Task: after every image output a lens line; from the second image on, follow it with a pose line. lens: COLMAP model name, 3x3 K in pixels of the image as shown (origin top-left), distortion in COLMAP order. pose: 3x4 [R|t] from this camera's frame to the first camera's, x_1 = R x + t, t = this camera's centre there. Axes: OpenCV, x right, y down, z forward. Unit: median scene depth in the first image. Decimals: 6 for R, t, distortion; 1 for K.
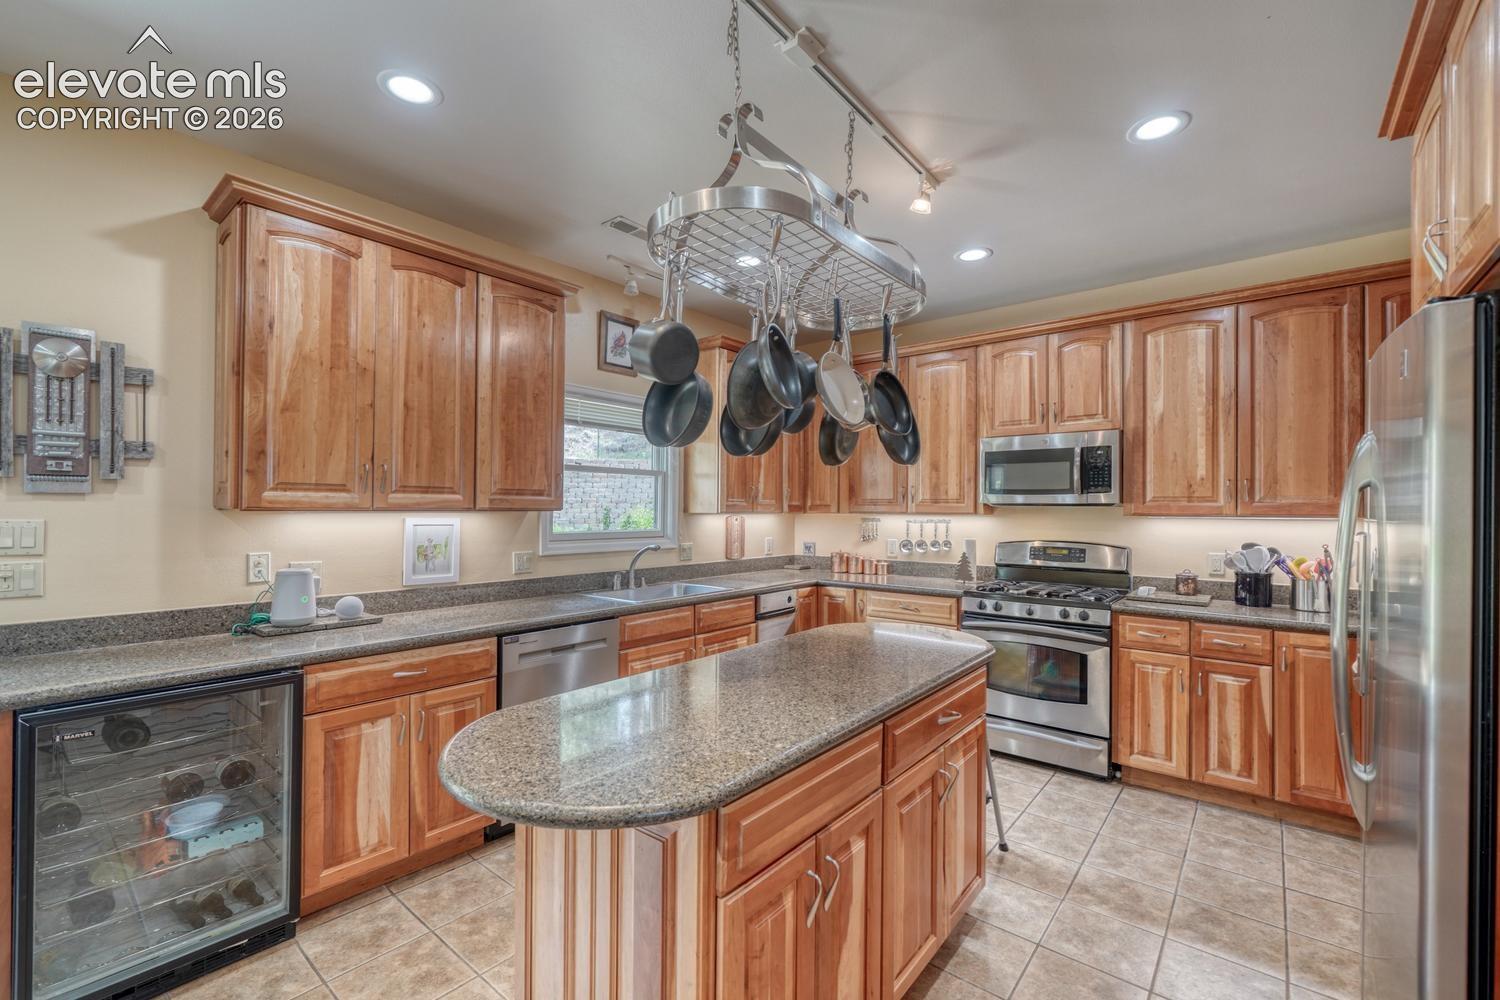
lens RADIAL K [[641.1, 0, 735.3], [0, 641.1, 506.5], [0, 0, 1]] dist [-0.000951, -0.000068]
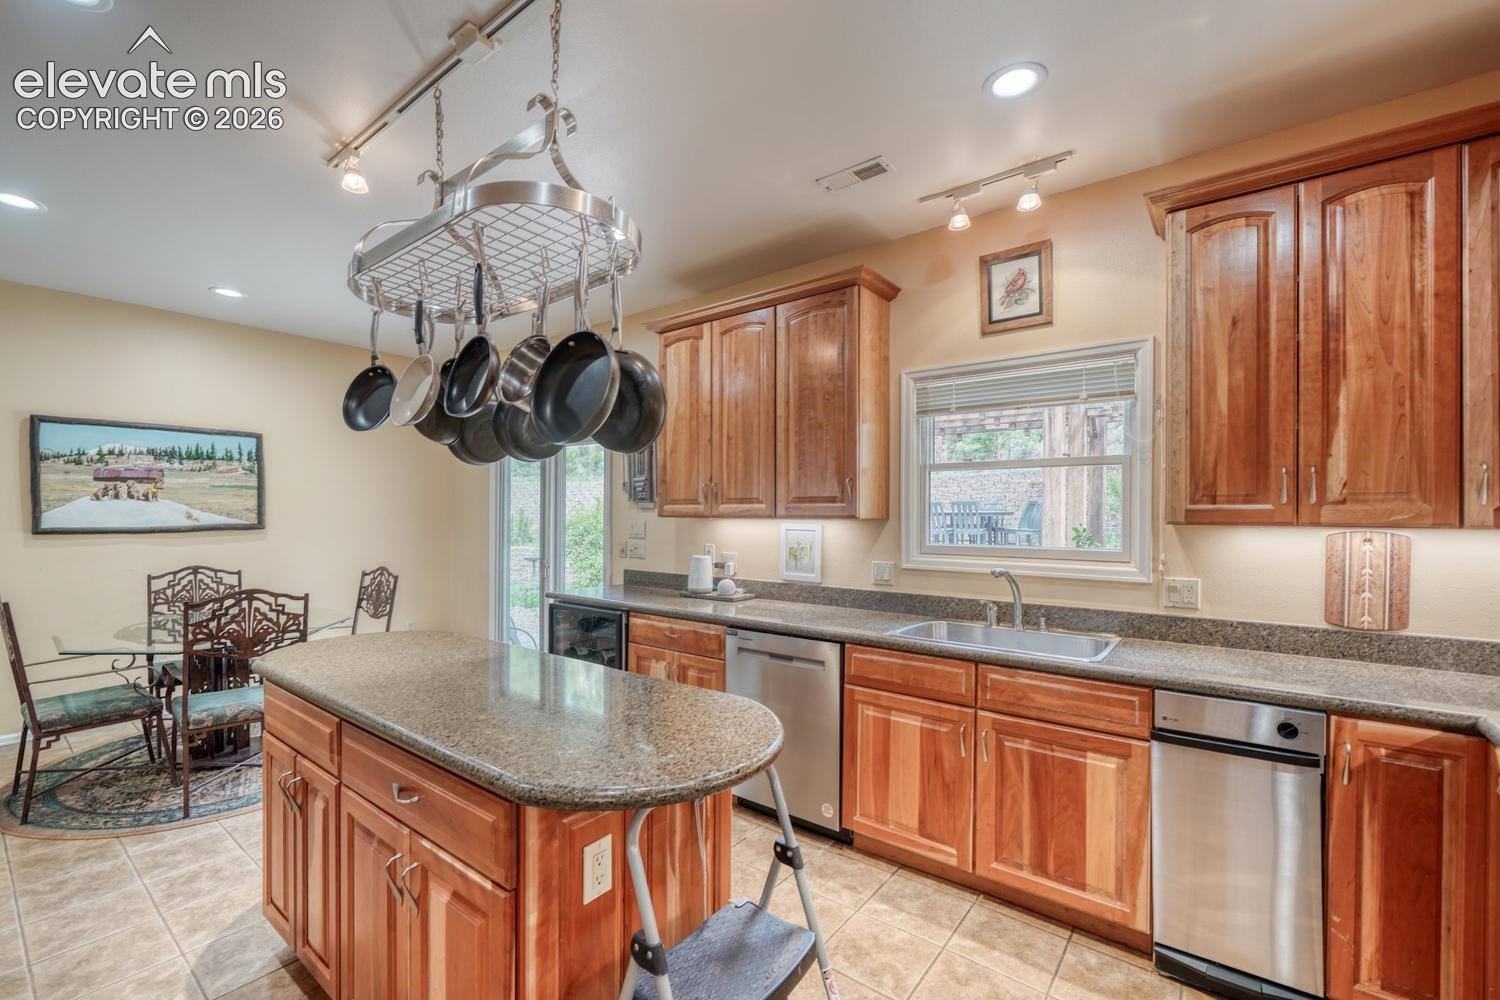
lens RADIAL K [[636.3, 0, 737.4], [0, 636.3, 514.8], [0, 0, 1]] dist [-0.001498, 0.000054]
pose [[0.025673, -0.006105, -0.999652, 0.578479], [-0.000794, 0.999981, -0.006127, 0.006710], [0.999670, 0.000951, 0.025668, 0.736286]]
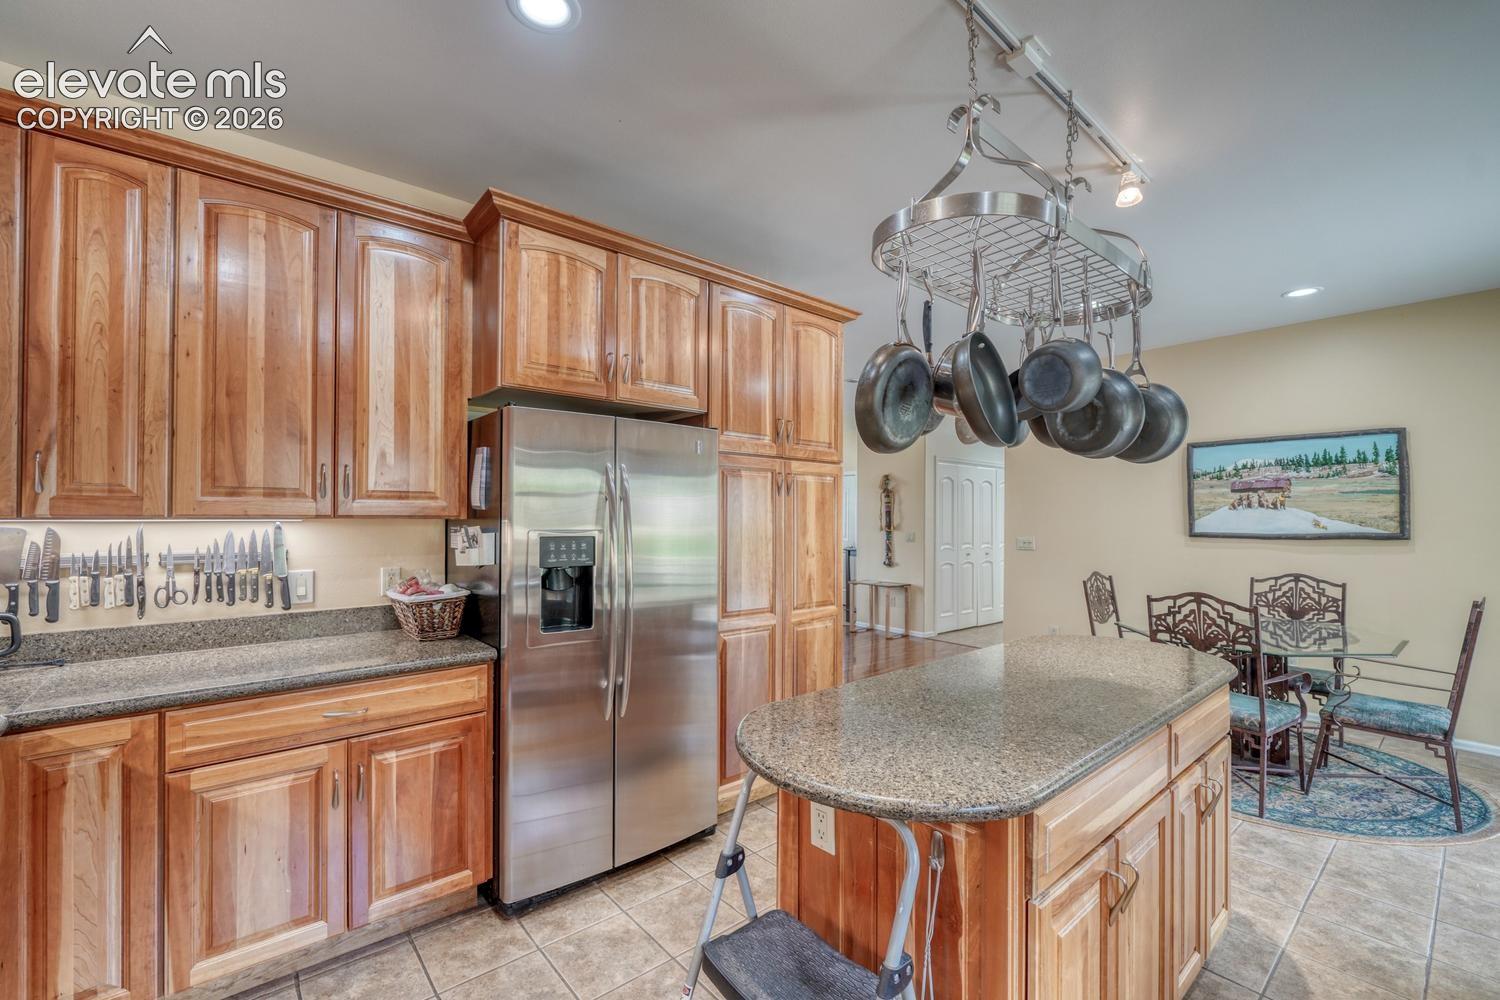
lens RADIAL K [[636.3, 0, 737.4], [0, 636.3, 514.8], [0, 0, 1]] dist [-0.001498, 0.000054]
pose [[-0.984567, -0.011797, 0.174608, 0.187370], [-0.012901, 0.999903, -0.005192, 0.005830], [-0.174530, -0.007365, -0.984624, 1.098011]]
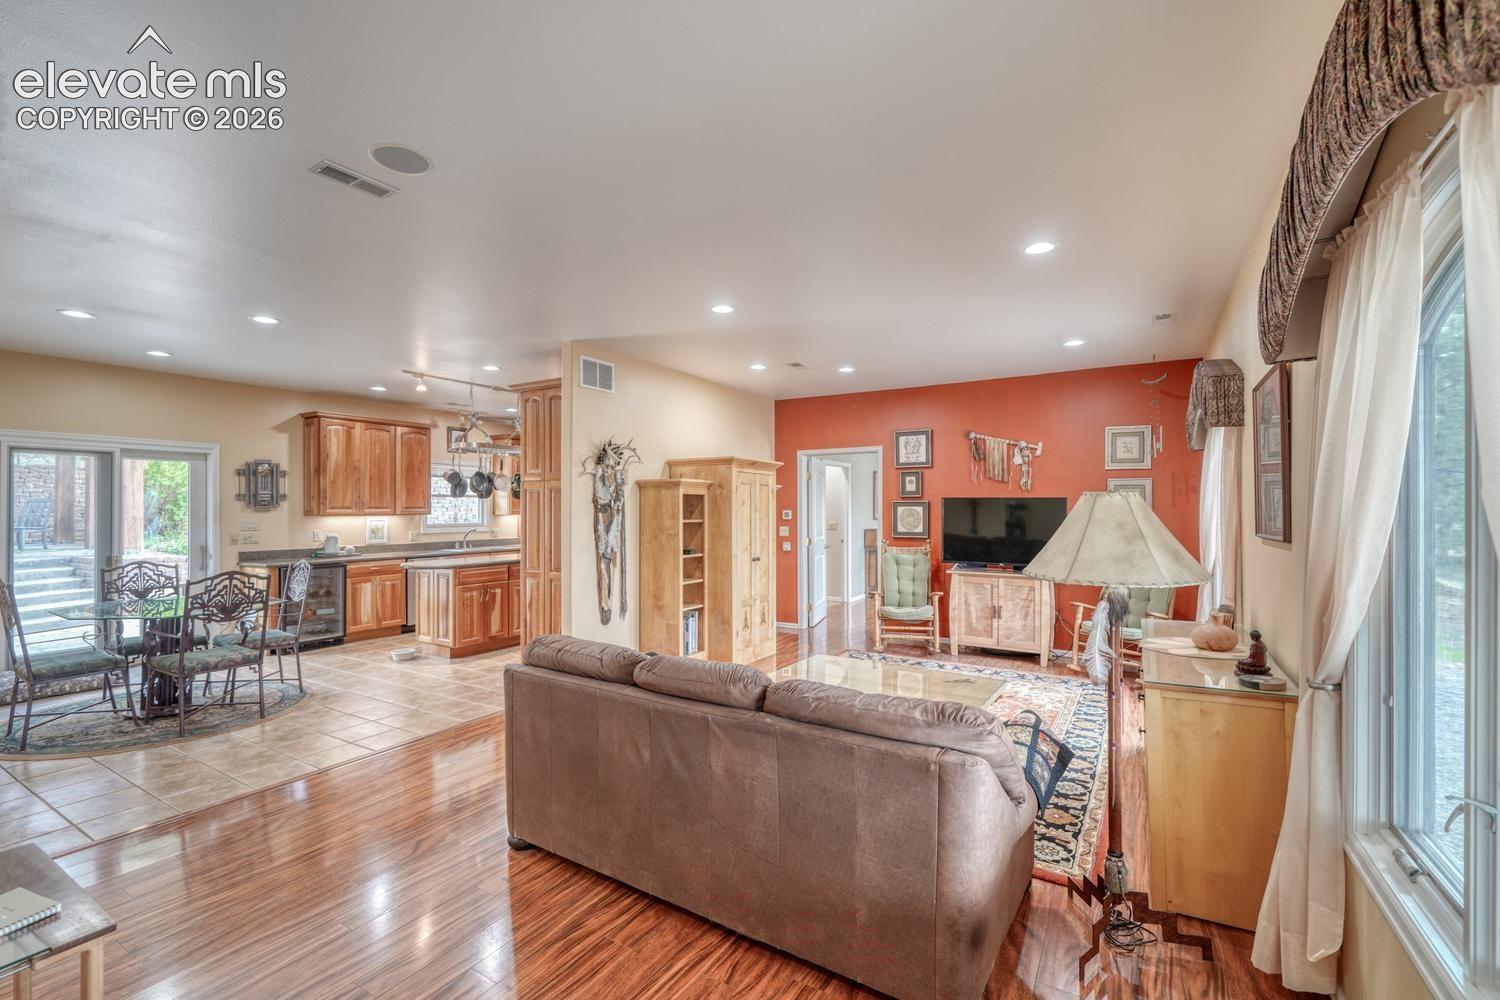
lens RADIAL K [[659.8, 0, 736.6], [0, 659.8, 508.6], [0, 0, 1]] dist [0.001126, 0.000149]
pose [[0.988641, -0.009524, 0.149995, 0.478634], [0.008909, 0.999949, 0.004771, -0.016741], [-0.150032, -0.003380, 0.988675, -1.574822]]
